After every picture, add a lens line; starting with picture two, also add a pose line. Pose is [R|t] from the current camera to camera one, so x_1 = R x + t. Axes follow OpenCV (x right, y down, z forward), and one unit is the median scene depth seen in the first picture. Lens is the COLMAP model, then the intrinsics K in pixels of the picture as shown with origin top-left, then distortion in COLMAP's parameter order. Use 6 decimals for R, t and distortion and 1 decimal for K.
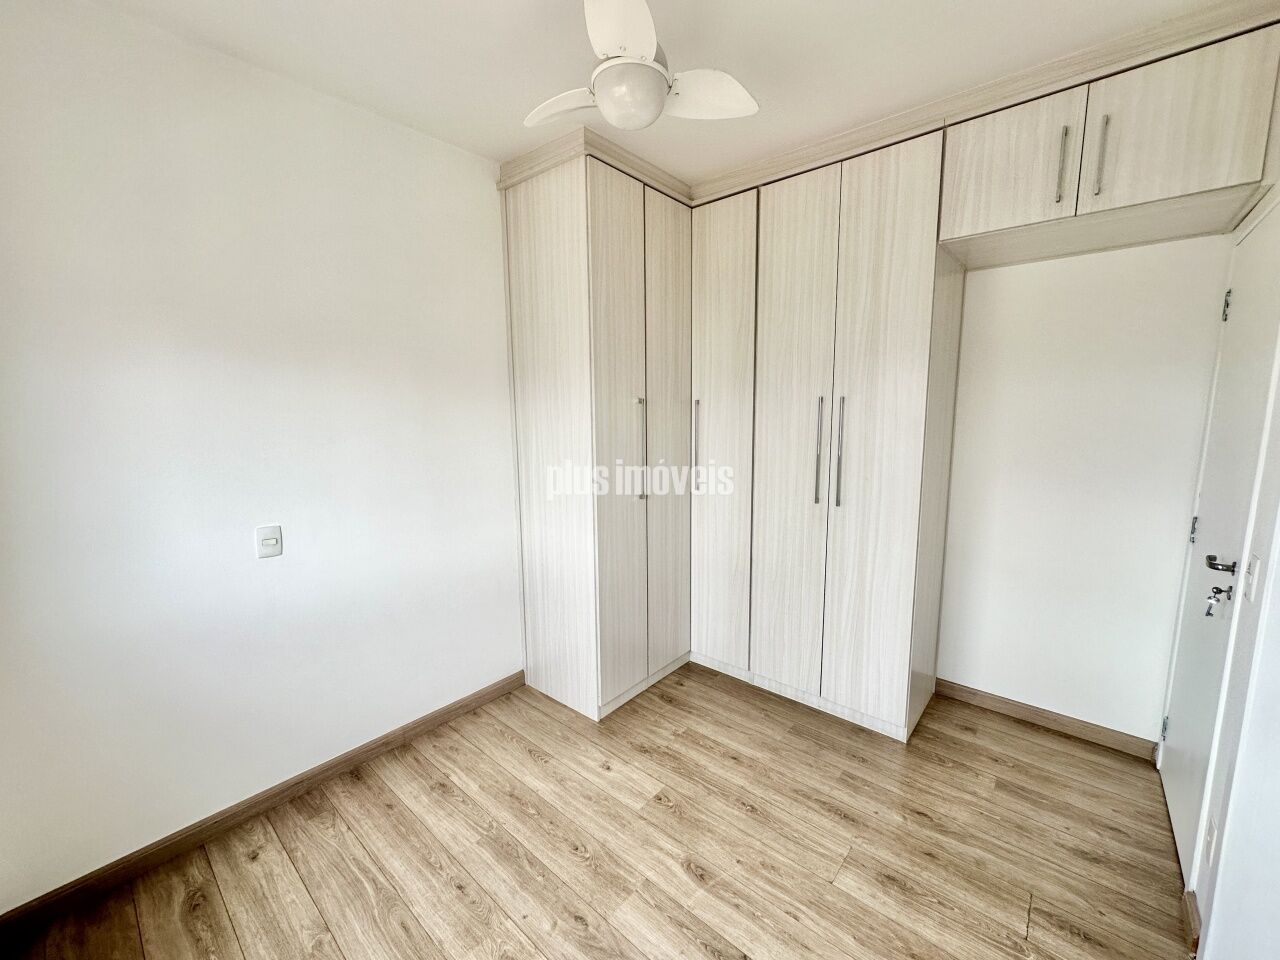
lens RADIAL K [[509.3, 0, 641.0], [0, 509.3, 478.0], [0, 0, 1]] dist [-0.006320, 0.001502]
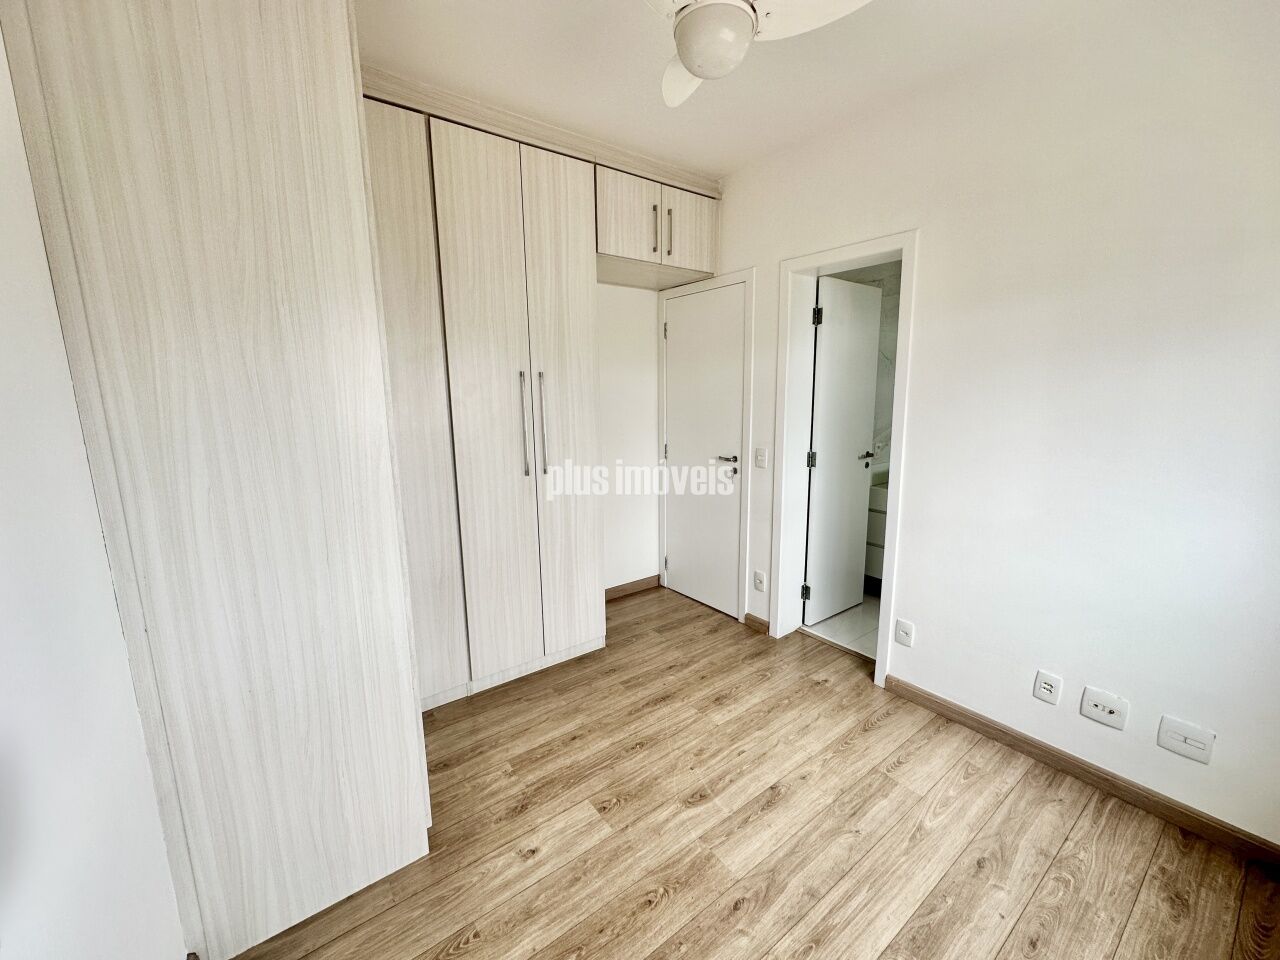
lens RADIAL K [[509.3, 0, 637.2], [0, 509.3, 478.9], [0, 0, 1]] dist [-0.006320, 0.001502]
pose [[0.221484, -0.162222, 0.961576, -0.759336], [0.143478, 0.980756, 0.132410, -0.062758], [-0.964551, 0.108639, 0.240497, 0.684460]]
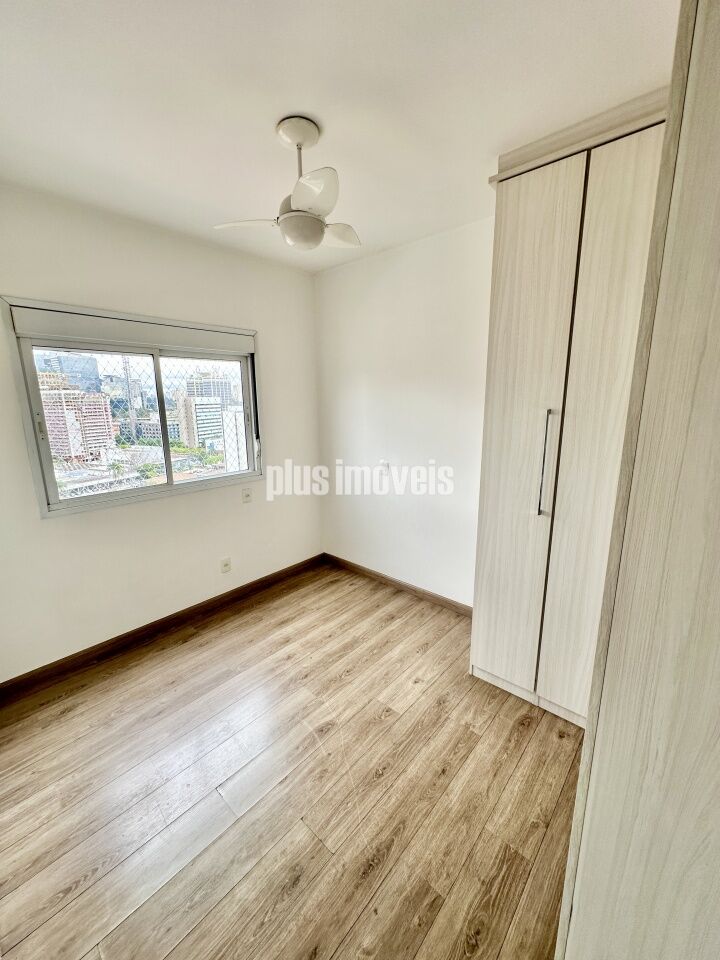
lens RADIAL K [[382.0, 0, 366.3], [0, 382.0, 479.3], [0, 0, 1]] dist [-0.006320, 0.001502]
pose [[-0.004912, 0.218644, -0.975792, 0.930411], [-0.129164, 0.967491, 0.217434, -0.188610], [0.991611, 0.127106, 0.023488, 0.873731]]
